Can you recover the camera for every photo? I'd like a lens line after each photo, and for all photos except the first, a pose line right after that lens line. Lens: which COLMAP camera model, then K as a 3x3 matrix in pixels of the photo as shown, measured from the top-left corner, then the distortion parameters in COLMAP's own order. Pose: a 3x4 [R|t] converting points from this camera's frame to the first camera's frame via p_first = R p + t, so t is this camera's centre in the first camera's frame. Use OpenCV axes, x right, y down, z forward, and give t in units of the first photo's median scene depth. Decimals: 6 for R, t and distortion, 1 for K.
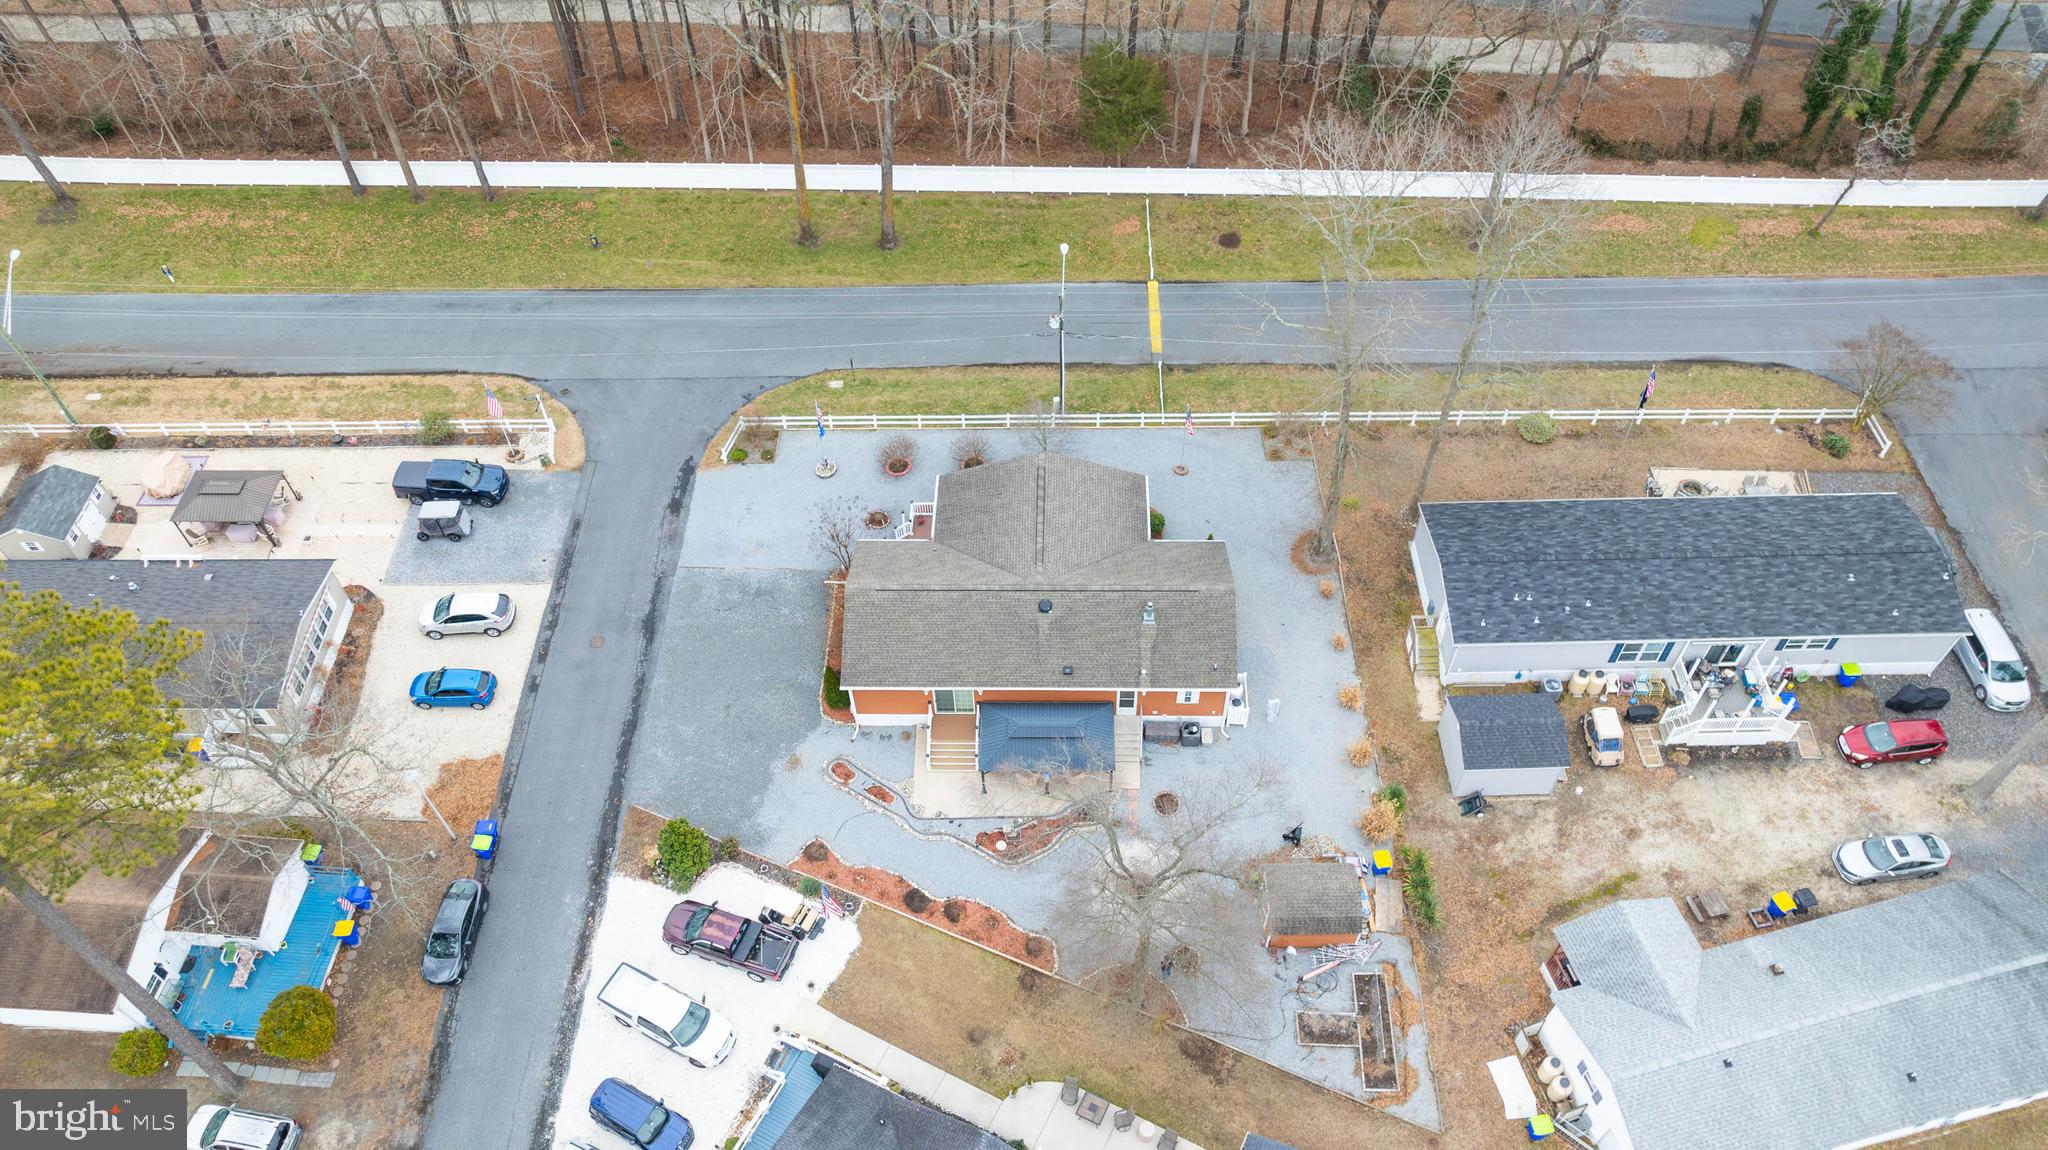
lens RADIAL K [[1467.1, 0, 1020.1], [0, 1467.1, 562.1], [0, 0, 1]] dist [-0.014123, -0.006430]
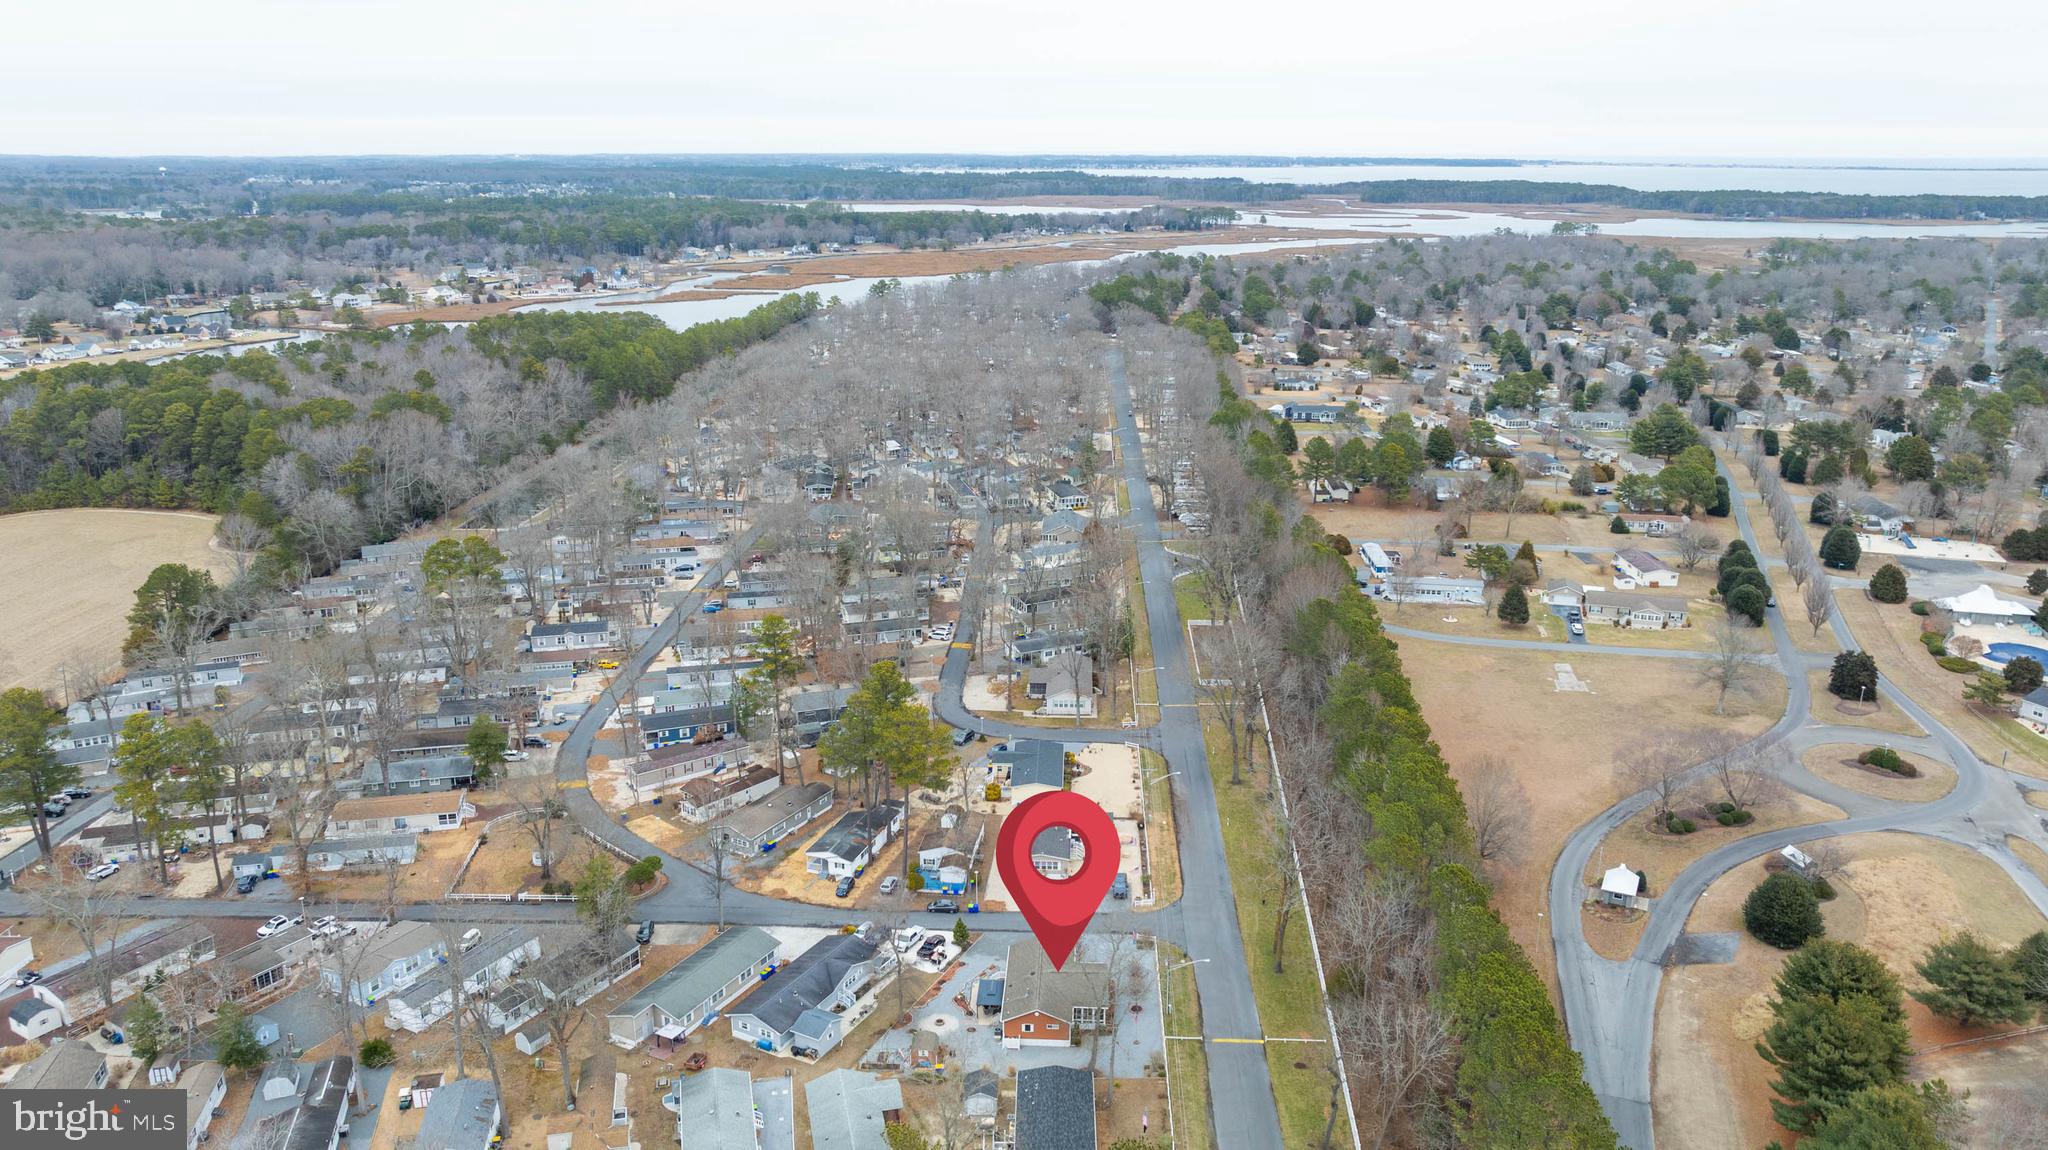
lens RADIAL K [[1482.3, 0, 1018.6], [0, 1482.3, 584.6], [0, 0, 1]] dist [-0.043294, 0.047138]
pose [[-0.032907, 0.304014, -0.952099, 2.472520], [-0.769023, 0.600751, 0.218405, -1.008866], [0.638373, 0.739374, 0.214024, -0.164542]]
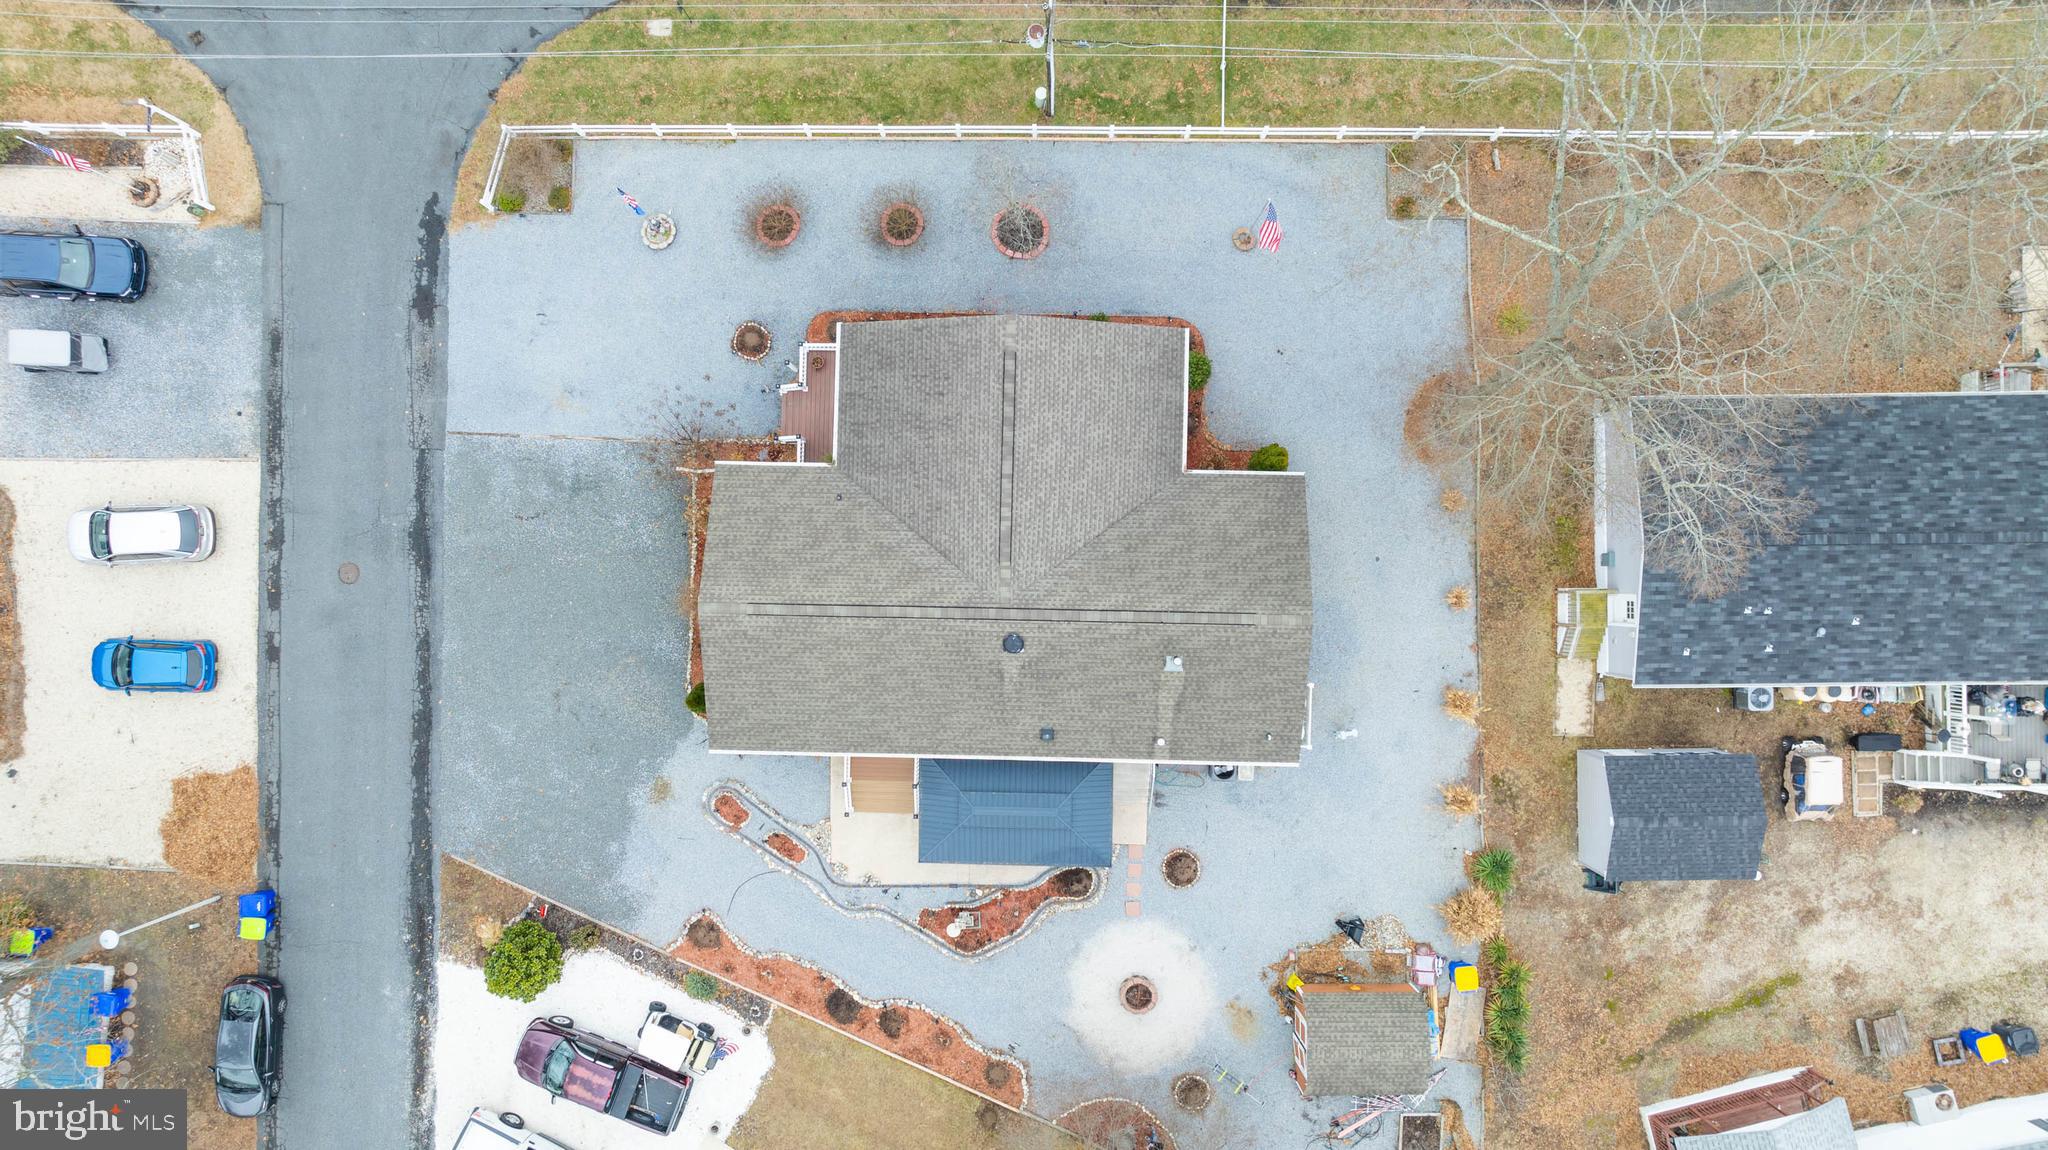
lens RADIAL K [[1482.3, 0, 1018.6], [0, 1482.3, 584.6], [0, 0, 1]] dist [-0.043294, 0.047138]
pose [[1.000000, 0.000260, -0.000625, 0.019758], [0.000198, 0.771008, 0.636825, -0.402691], [0.000647, -0.636825, 0.771008, 0.519373]]
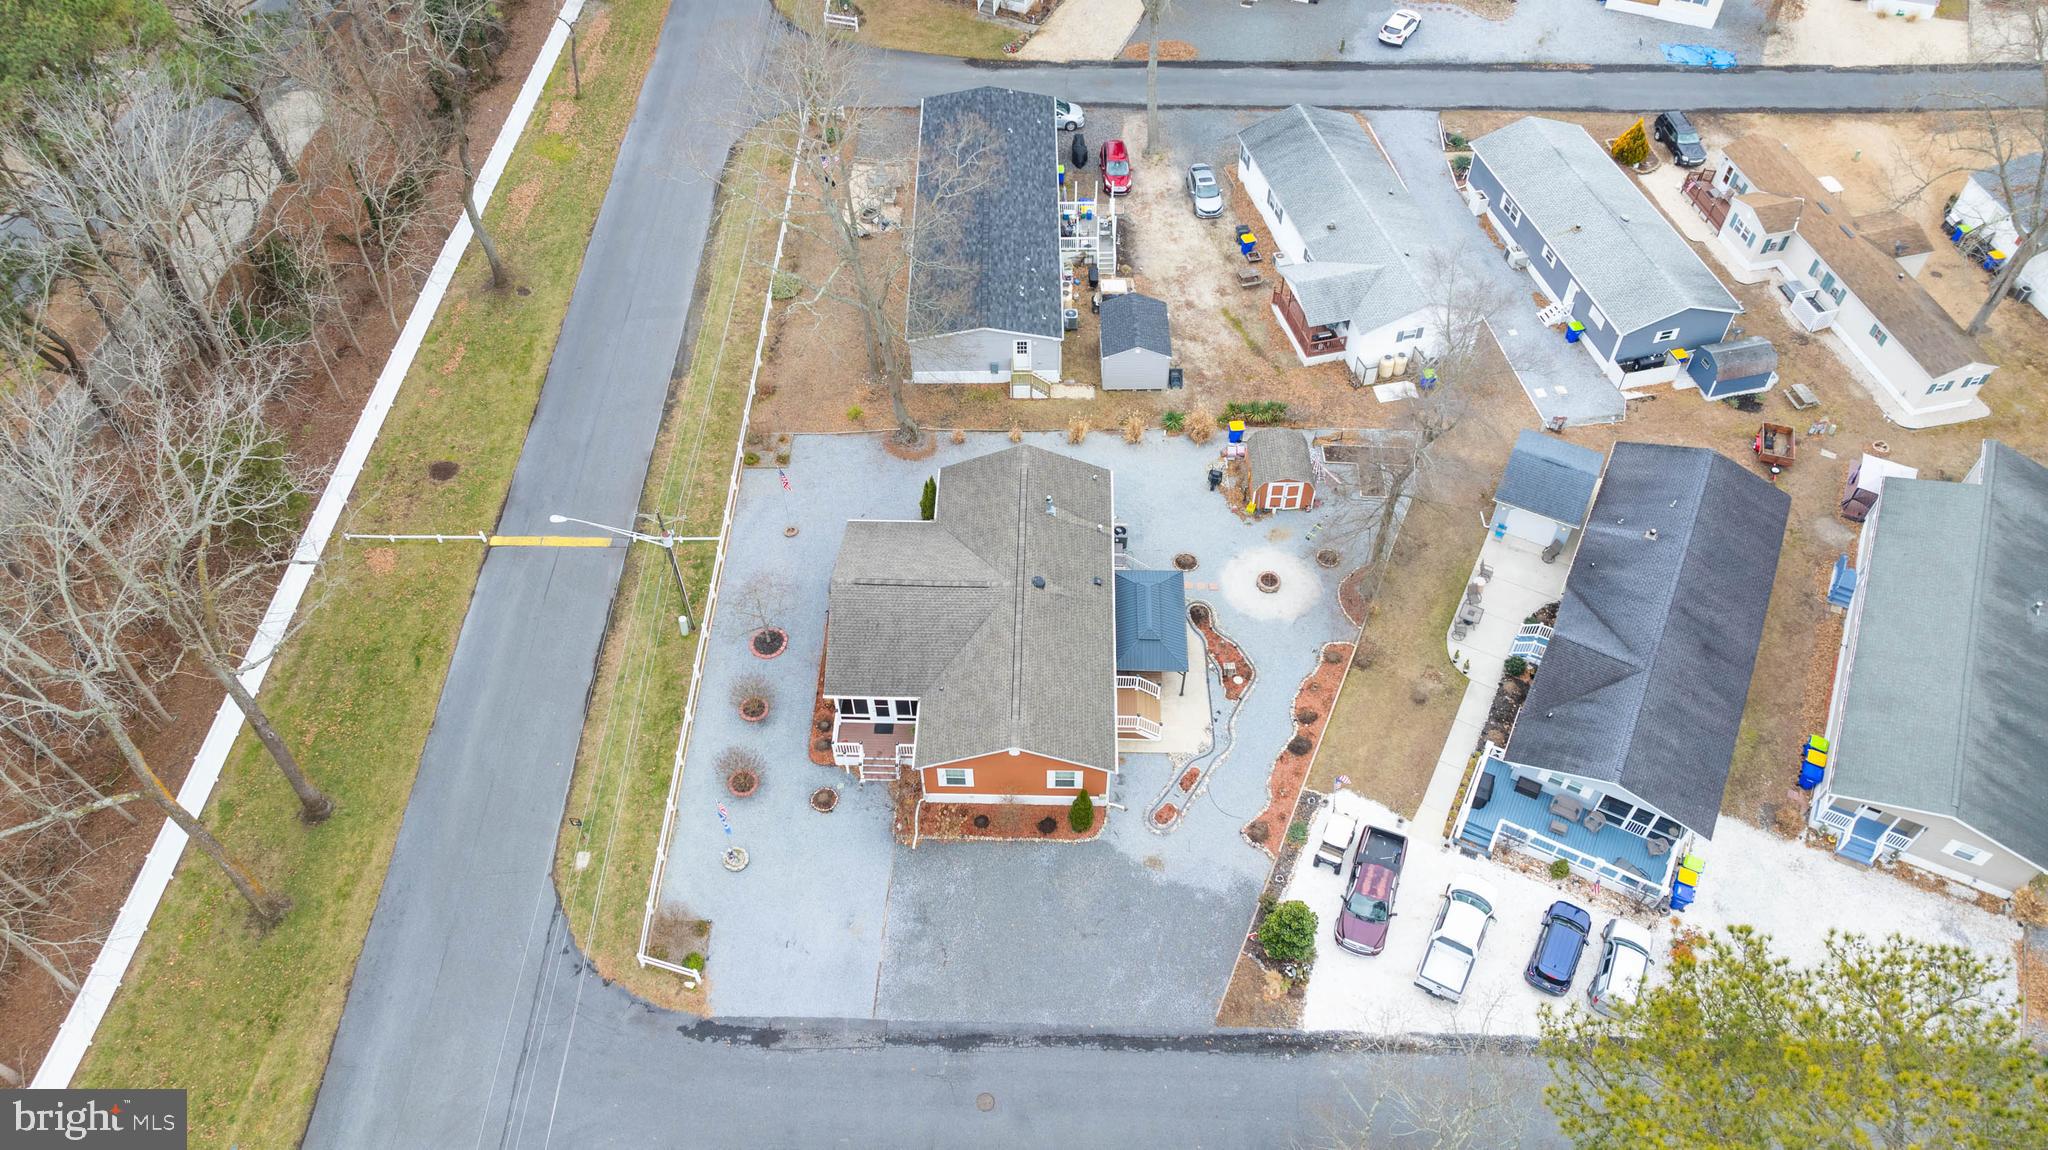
lens RADIAL K [[1467.1, 0, 1020.1], [0, 1467.1, 562.1], [0, 0, 1]] dist [-0.014123, -0.006430]
pose [[0.008406, -0.753332, 0.657586, -0.642016], [0.776153, 0.419545, 0.470710, -0.465245], [-0.630488, 0.506431, 0.588228, 0.404985]]
